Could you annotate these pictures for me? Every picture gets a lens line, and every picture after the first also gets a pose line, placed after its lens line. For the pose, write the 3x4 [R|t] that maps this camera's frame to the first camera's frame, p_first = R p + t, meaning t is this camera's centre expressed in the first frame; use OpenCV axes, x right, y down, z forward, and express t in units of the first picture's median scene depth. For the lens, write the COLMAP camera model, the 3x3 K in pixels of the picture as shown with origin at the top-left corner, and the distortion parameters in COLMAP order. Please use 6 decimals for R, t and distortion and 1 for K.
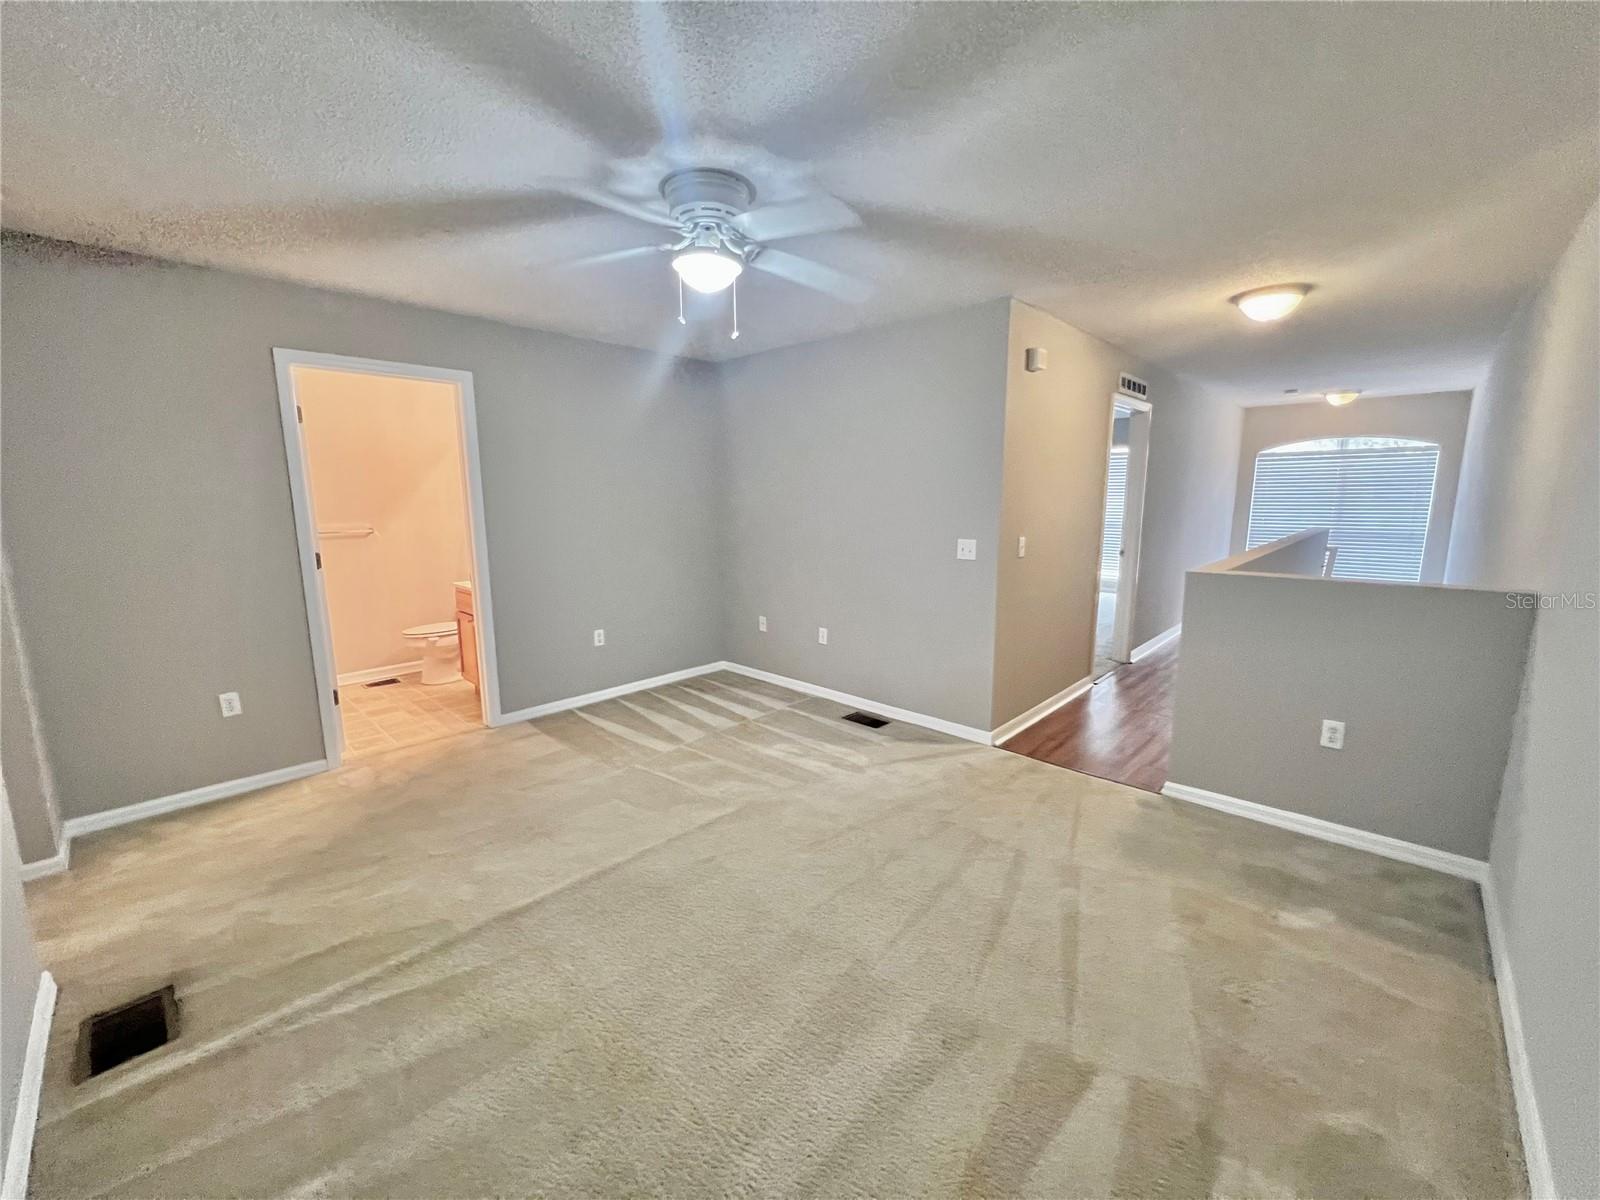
lens RADIAL K [[644.6, 0, 800.0], [0, 644.6, 600.0], [0, 0, 1]] dist [-0.002606, -0.000383]
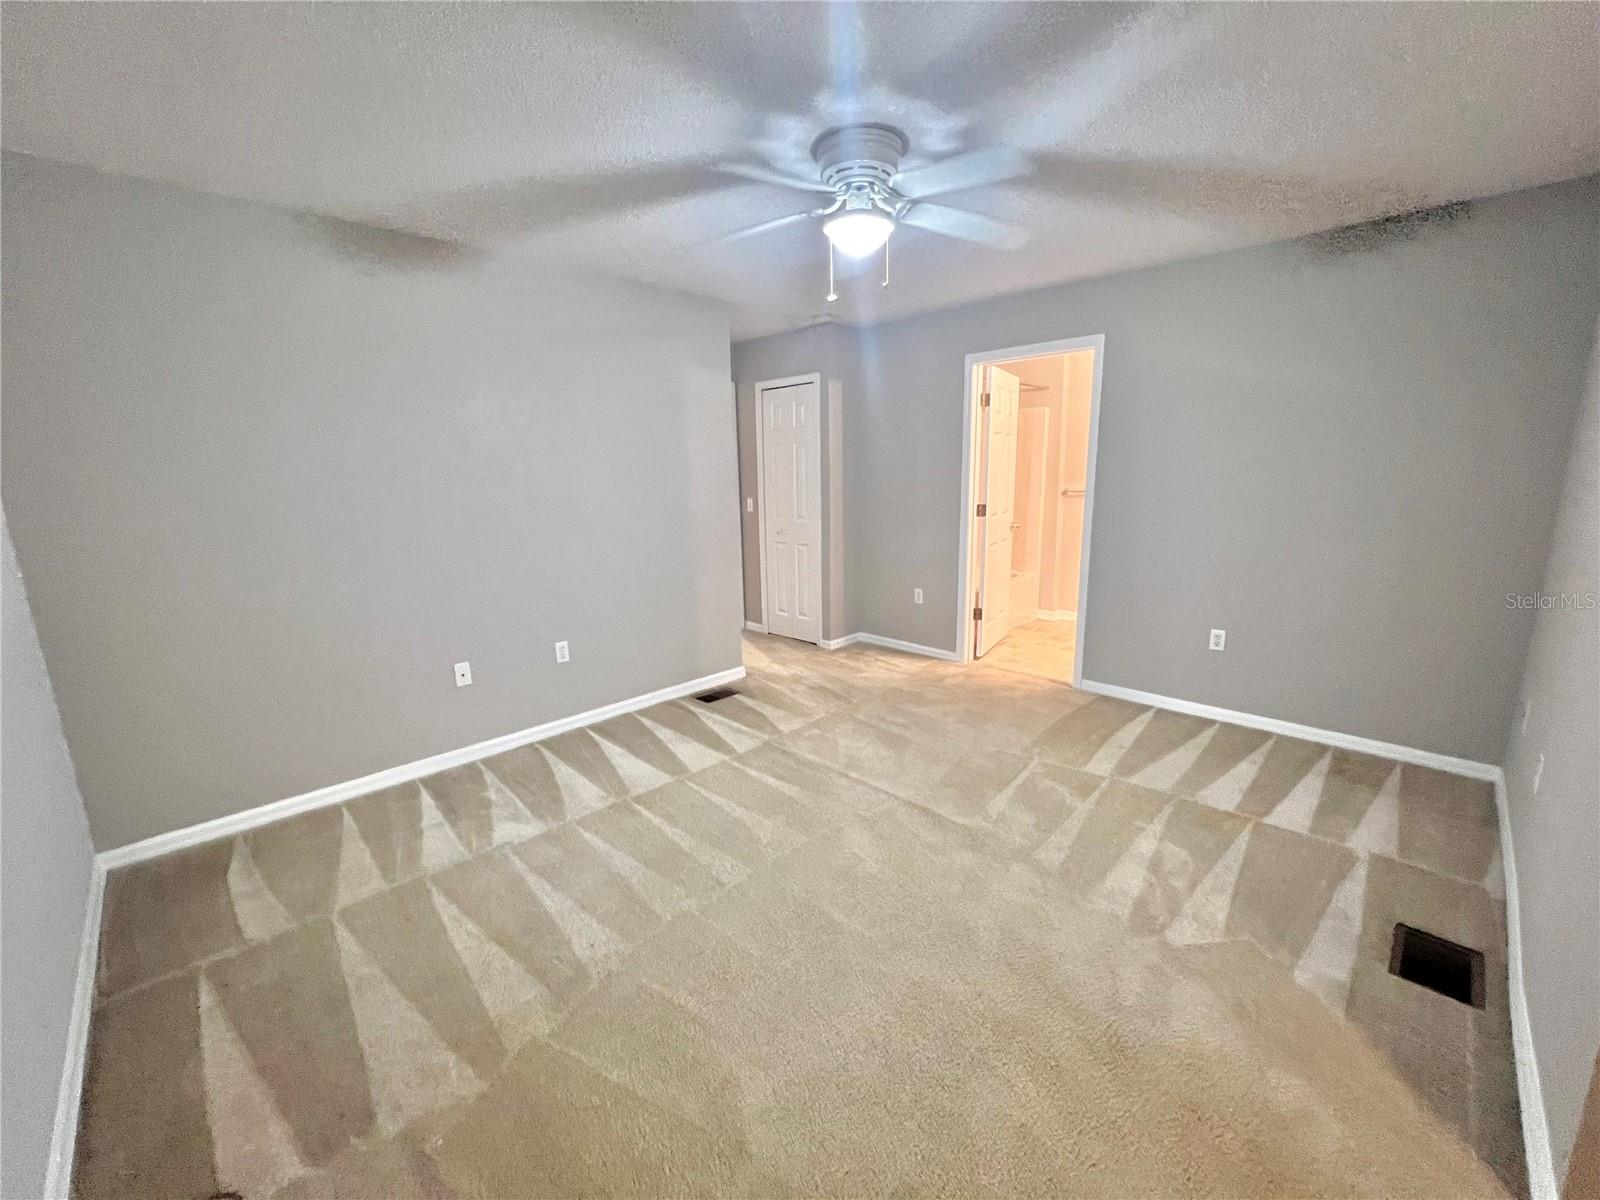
lens RADIAL K [[642.8, 0, 800.0], [0, 642.8, 600.0], [0, 0, 1]] dist [0.002381, 0.000151]
pose [[-0.018958, 0.206722, -0.978216, 0.556447], [-0.146016, 0.967329, 0.207252, -0.094803], [0.989101, 0.146764, 0.011846, 0.581795]]
